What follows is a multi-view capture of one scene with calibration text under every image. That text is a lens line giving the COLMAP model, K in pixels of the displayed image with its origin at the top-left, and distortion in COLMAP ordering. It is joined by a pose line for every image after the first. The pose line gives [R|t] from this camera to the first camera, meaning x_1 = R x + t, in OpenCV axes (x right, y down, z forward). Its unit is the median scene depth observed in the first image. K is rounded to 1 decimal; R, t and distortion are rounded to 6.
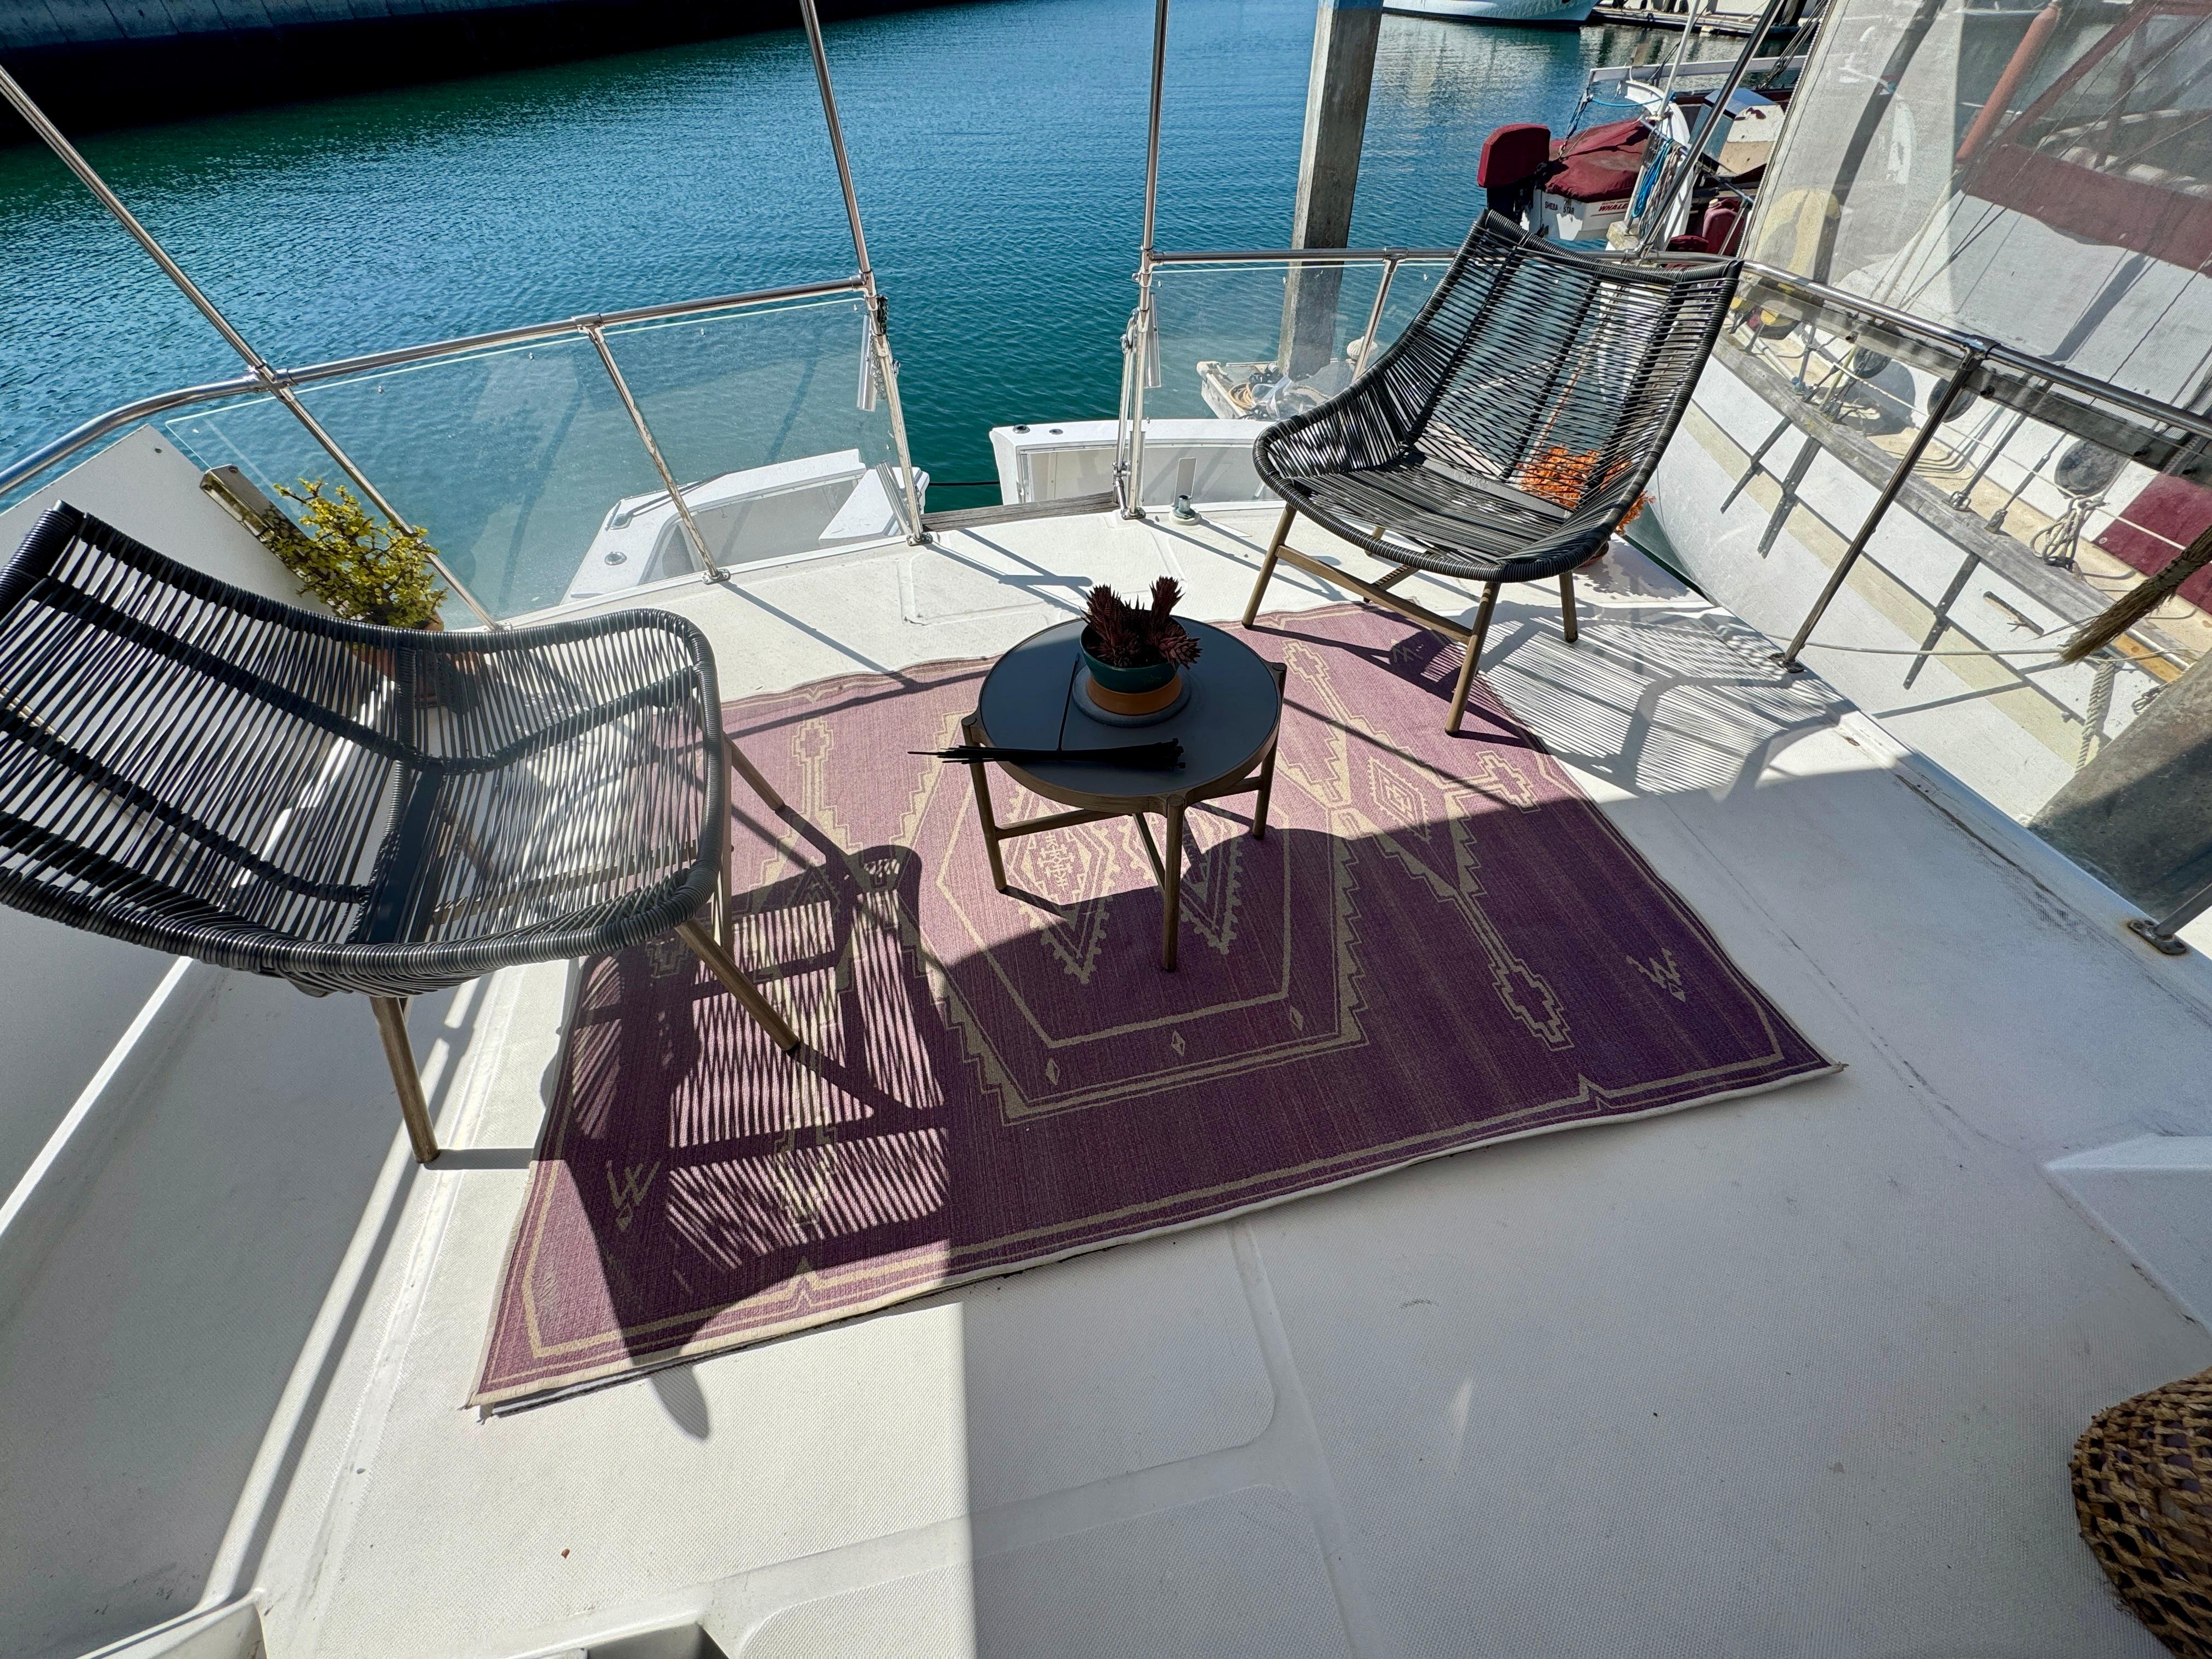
lens RADIAL K [[893.2, 0, 1106.1], [0, 893.2, 827.4], [0, 0, 1]] dist [-0.000397, 0.000361]
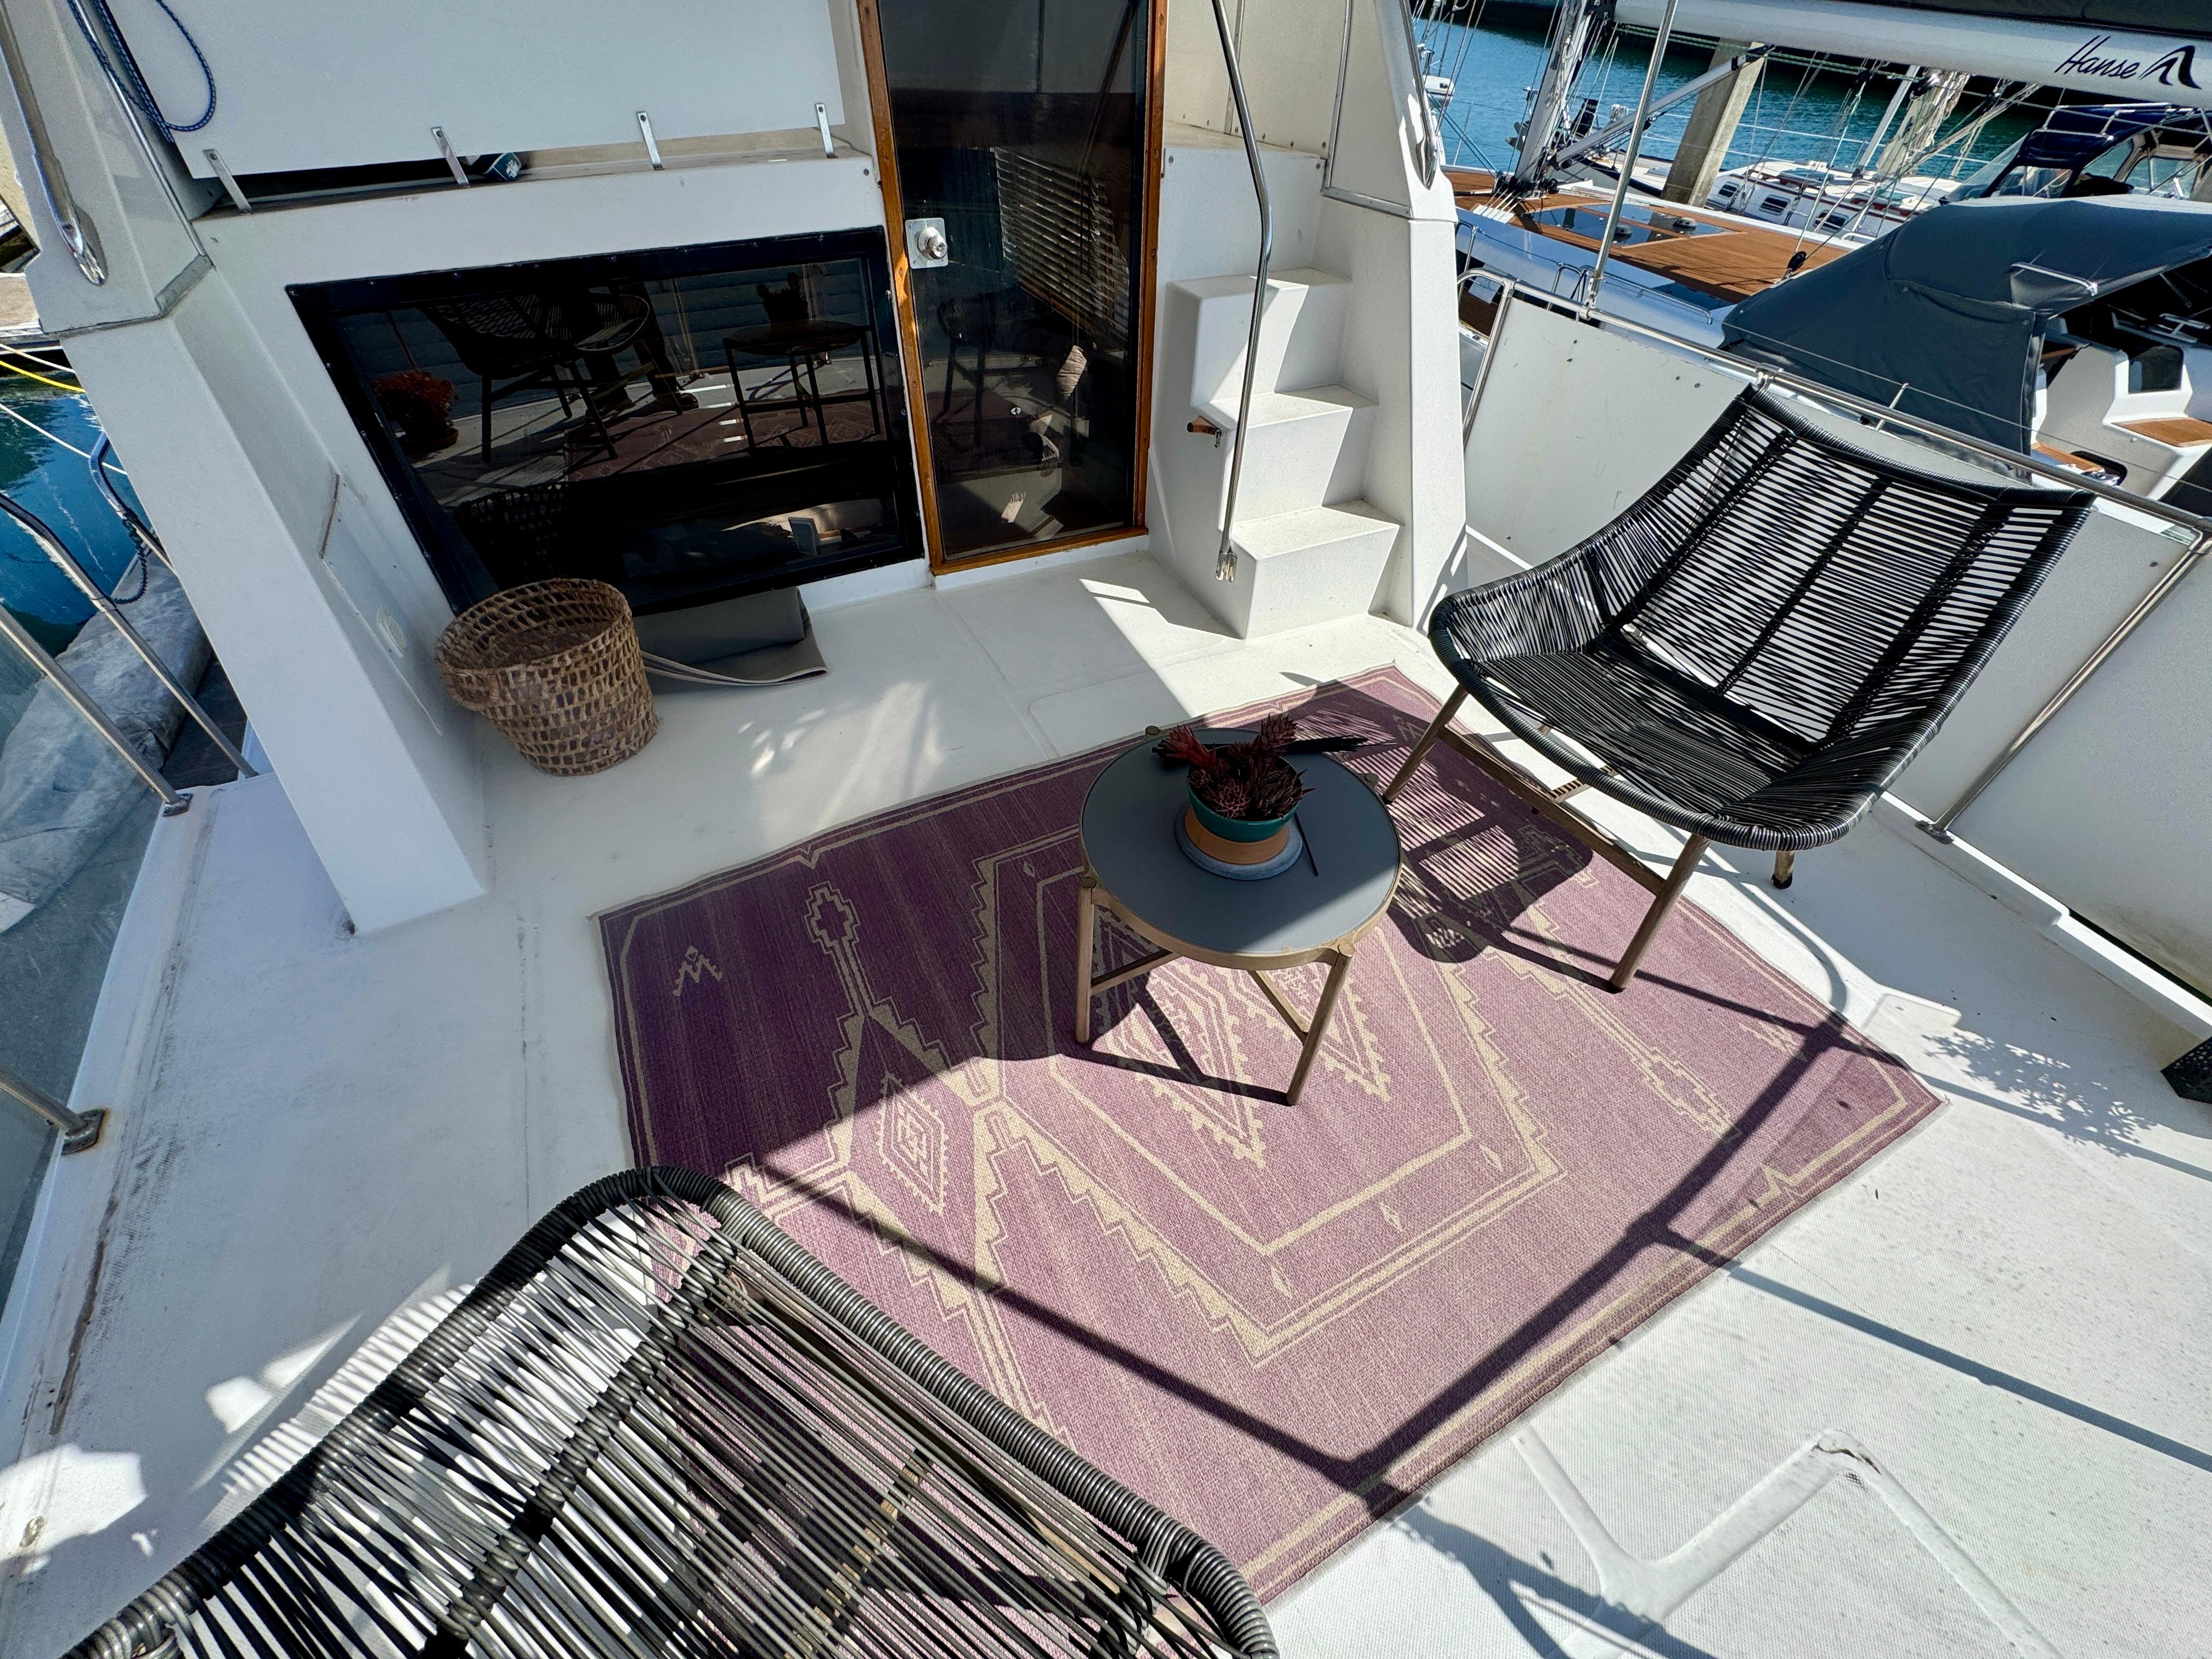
lens RADIAL K [[893.2, 0, 1106.1], [0, 893.2, 827.4], [0, 0, 1]] dist [-0.000397, 0.000361]
pose [[-0.968841, 0.171241, -0.178952, 0.269036], [-0.177702, 0.022723, 0.983822, -0.860690], [0.172537, 0.984967, 0.008415, 0.794505]]
